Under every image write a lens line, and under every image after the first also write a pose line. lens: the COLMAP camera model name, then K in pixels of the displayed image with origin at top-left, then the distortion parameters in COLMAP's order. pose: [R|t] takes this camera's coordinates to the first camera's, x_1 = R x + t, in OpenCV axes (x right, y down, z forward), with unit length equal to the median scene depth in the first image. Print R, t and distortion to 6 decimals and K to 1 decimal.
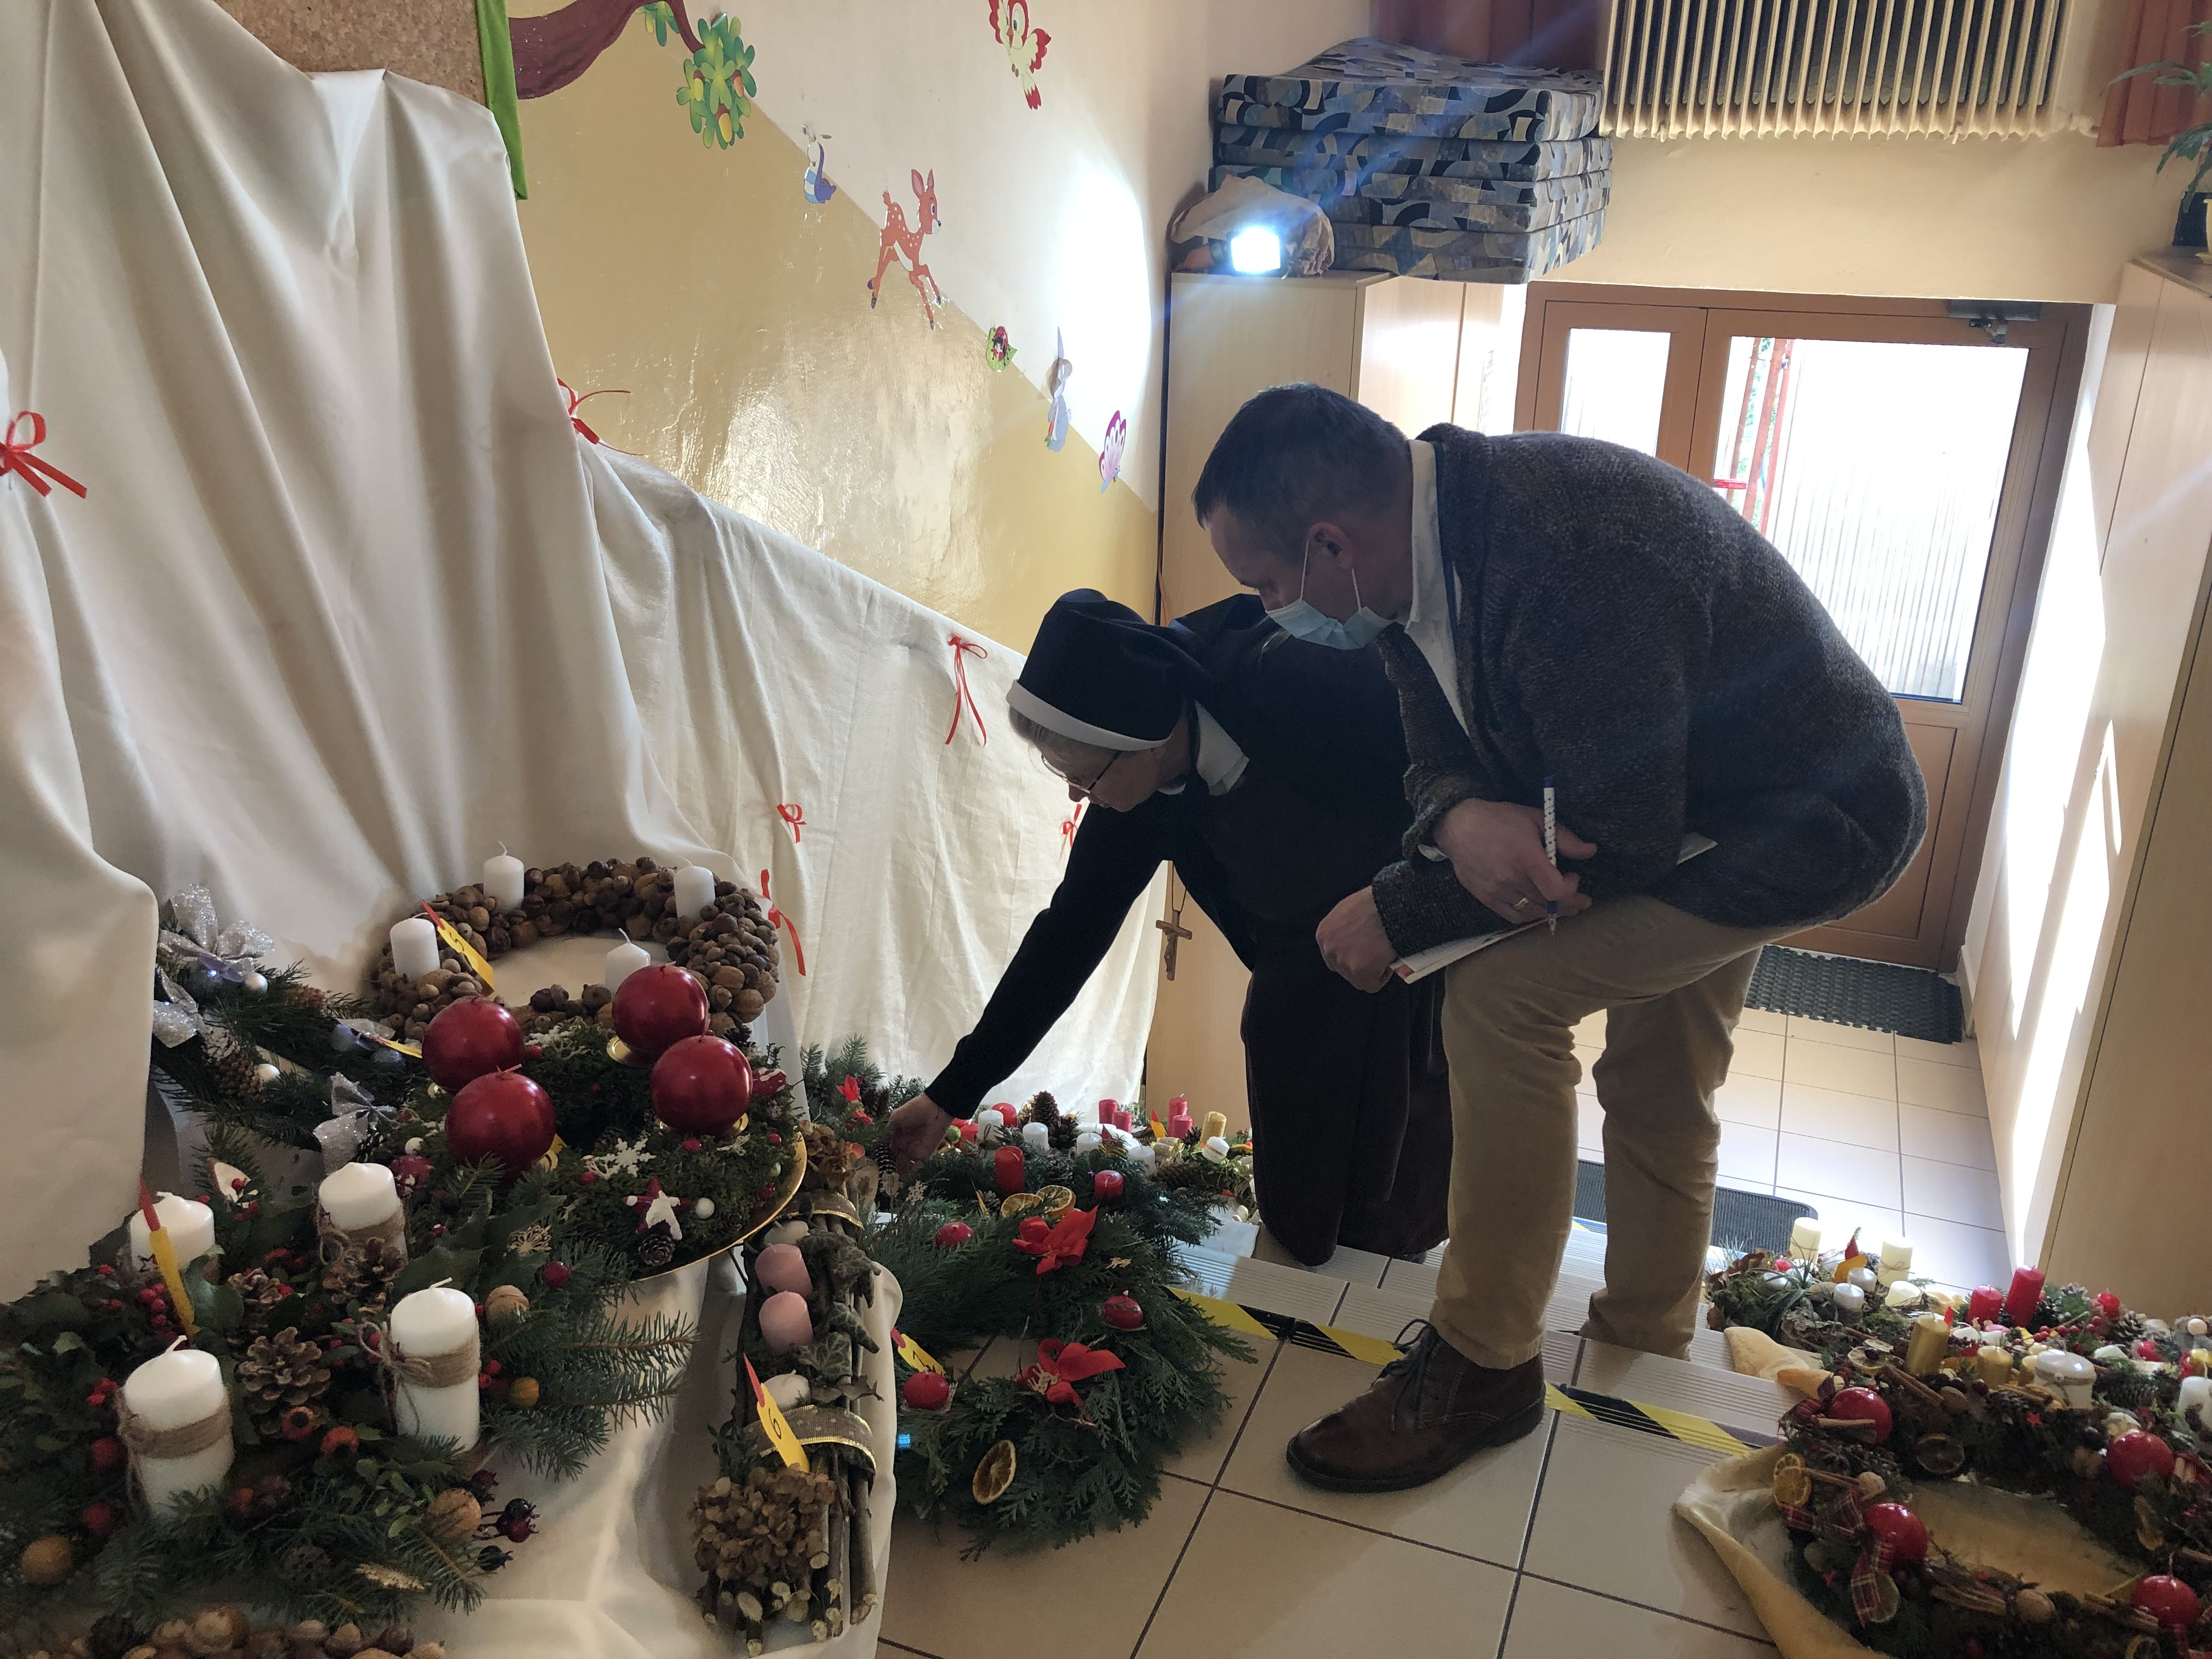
lens RADIAL K [[1826.4, 0, 1106.0], [0, 1826.4, 829.5], [0, 0, 1]] dist [0.031482, -0.039843]
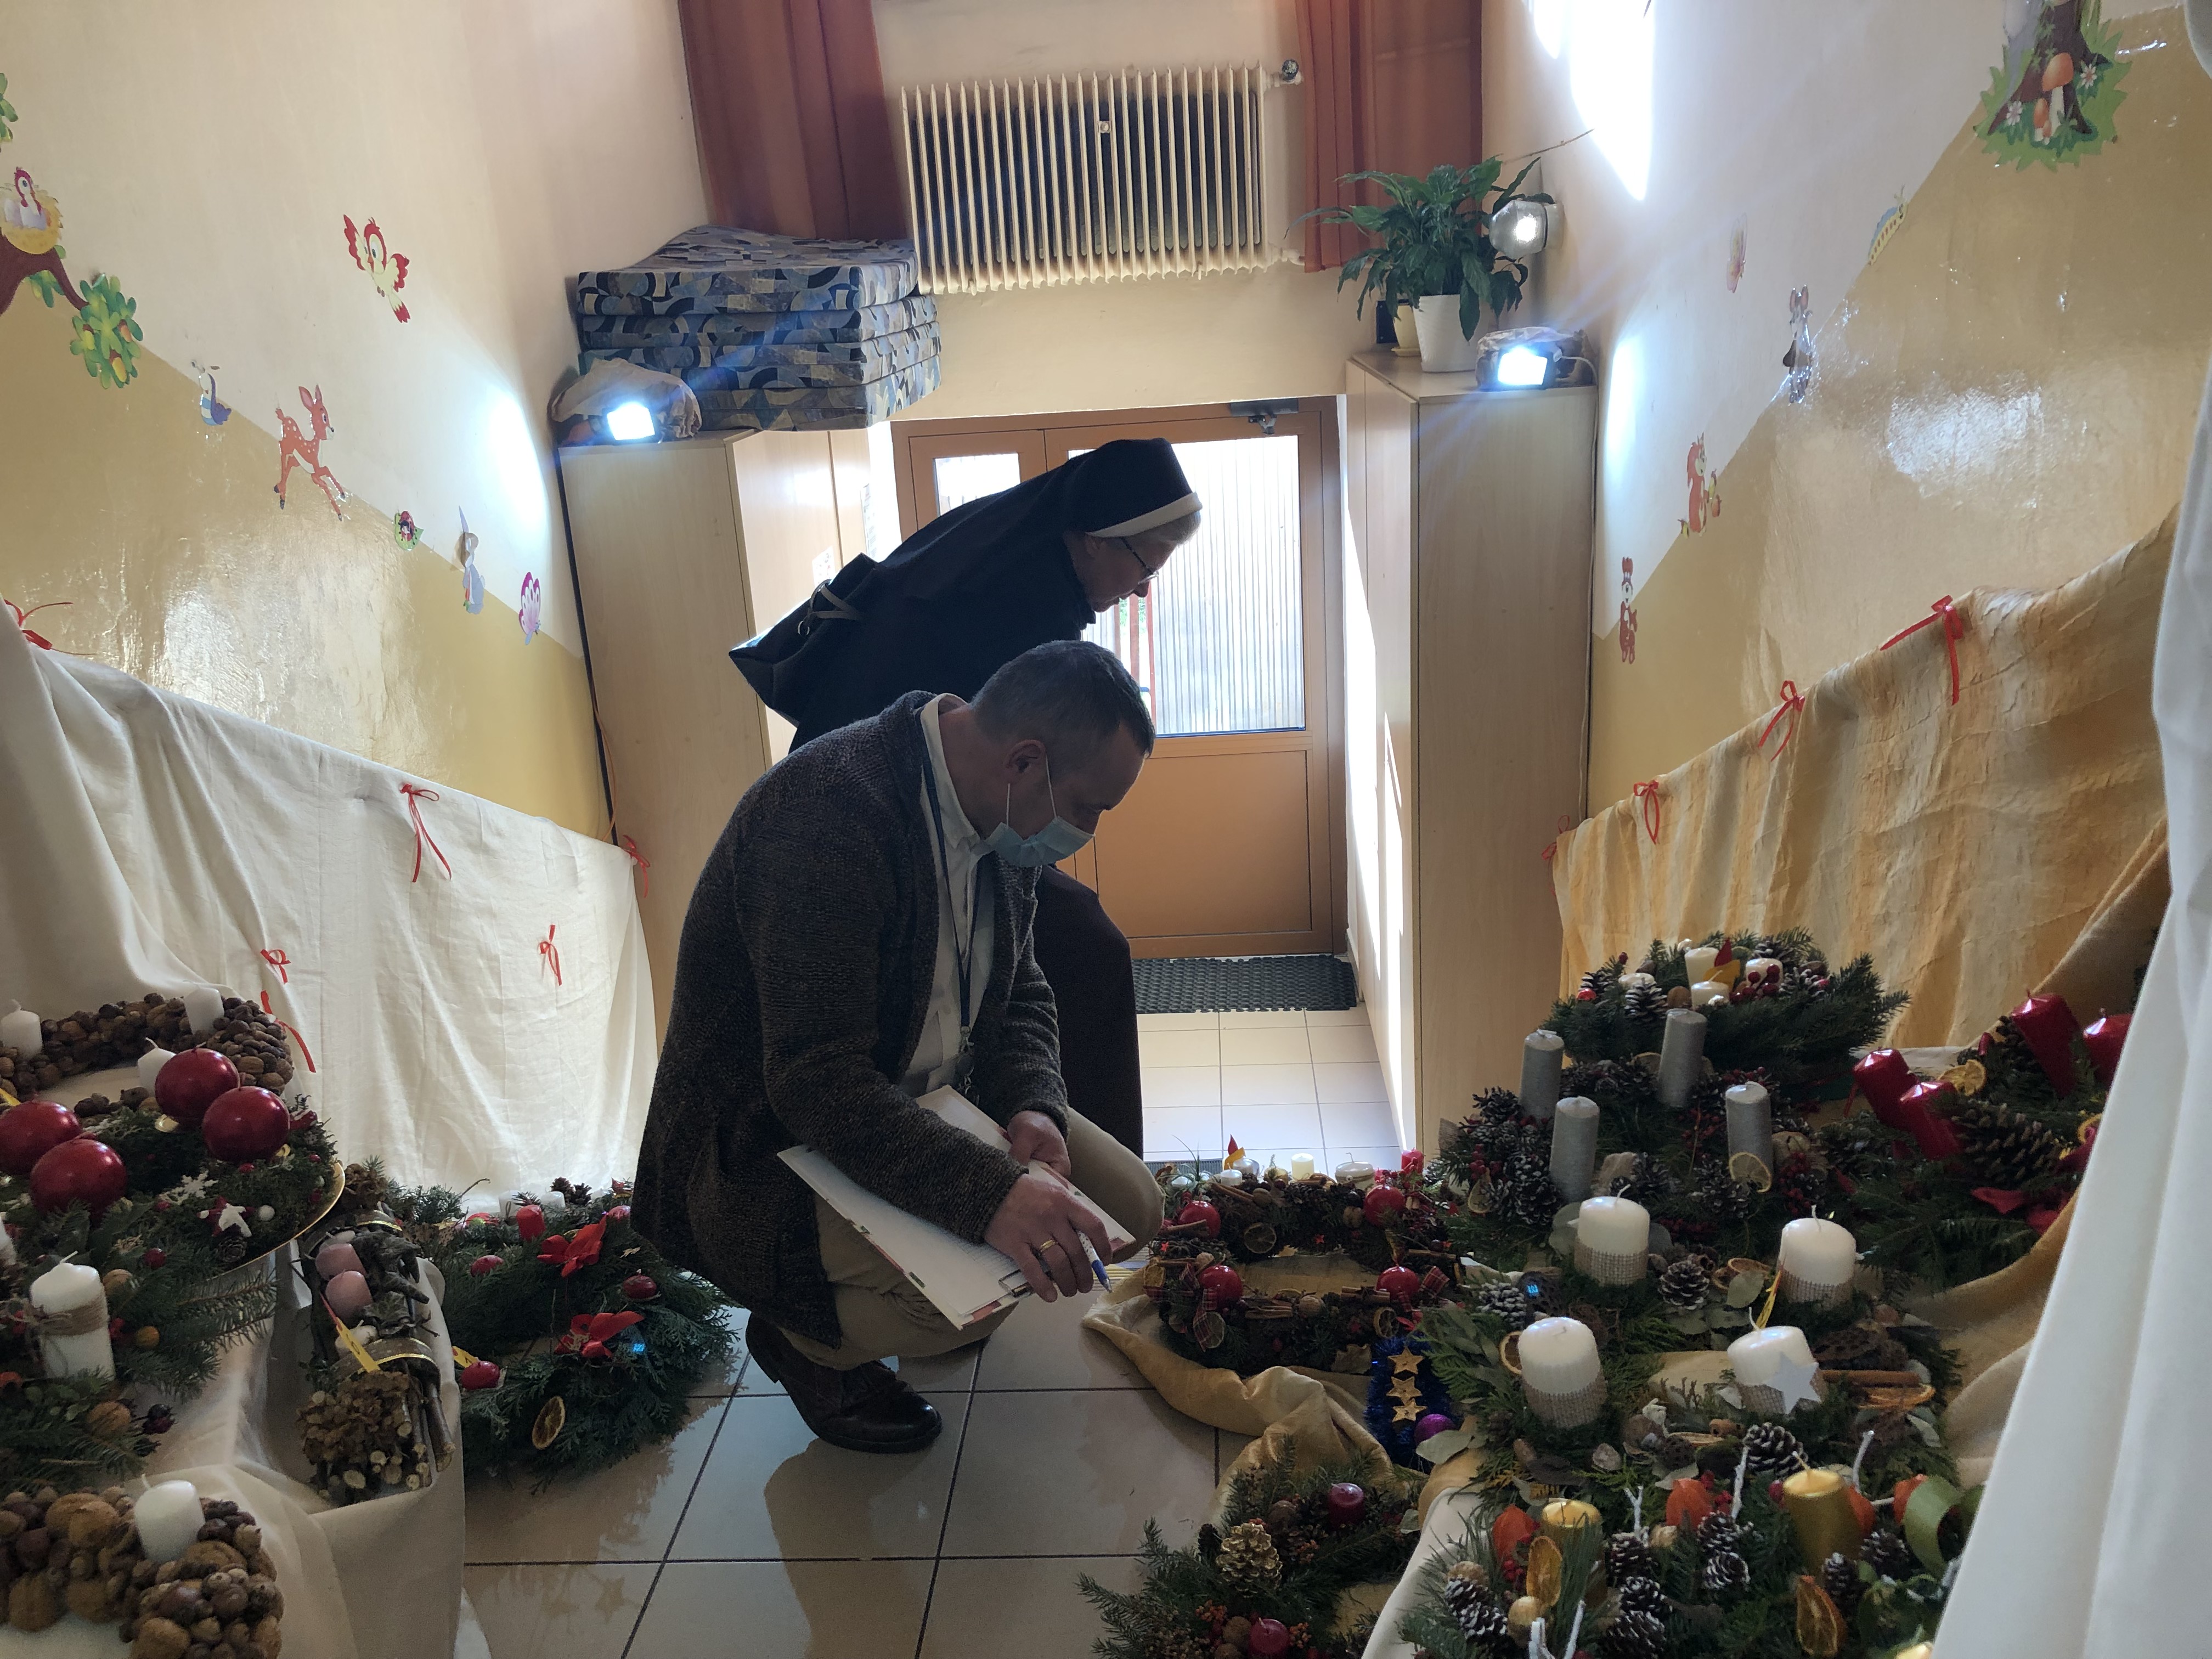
lens RADIAL K [[1826.4, 0, 1106.0], [0, 1826.4, 829.5], [0, 0, 1]] dist [0.031482, -0.039843]
pose [[0.948701, -0.161771, 0.271655, 0.015765], [0.180946, 0.982373, -0.046912, 0.055316], [-0.259278, 0.093661, 0.961251, -0.203064]]
